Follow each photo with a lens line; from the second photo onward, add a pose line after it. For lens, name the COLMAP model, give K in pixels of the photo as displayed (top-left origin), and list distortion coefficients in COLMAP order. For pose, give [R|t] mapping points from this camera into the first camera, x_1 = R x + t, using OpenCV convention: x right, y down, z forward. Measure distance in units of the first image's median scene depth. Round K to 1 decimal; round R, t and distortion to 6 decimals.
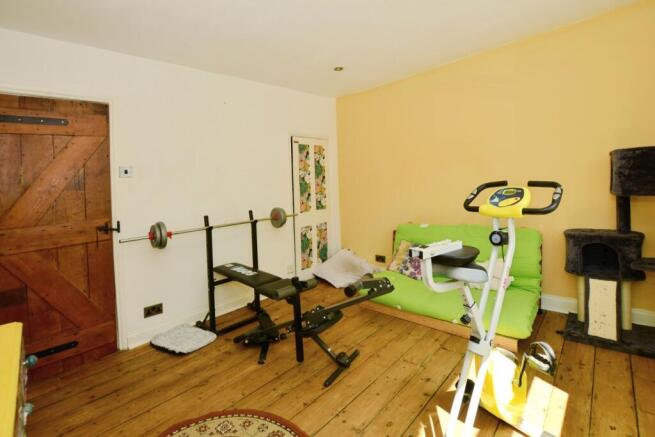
lens RADIAL K [[293.5, 0, 327.5], [0, 293.5, 218.5], [0, 0, 1]] dist [-0.026965, 0.000567]
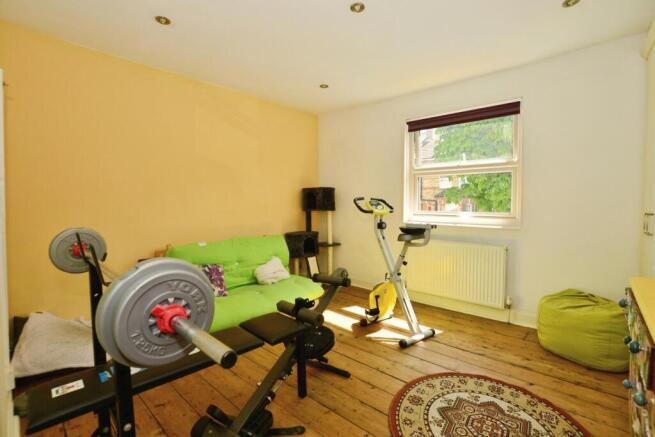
lens RADIAL K [[293.5, 0, 327.5], [0, 293.5, 218.5], [0, 0, 1]] dist [-0.026965, 0.000567]
pose [[-0.035711, 0.027134, 0.998994, -1.124889], [0.110965, 0.993558, -0.023019, 0.016801], [-0.993183, 0.110031, -0.038492, 1.095799]]
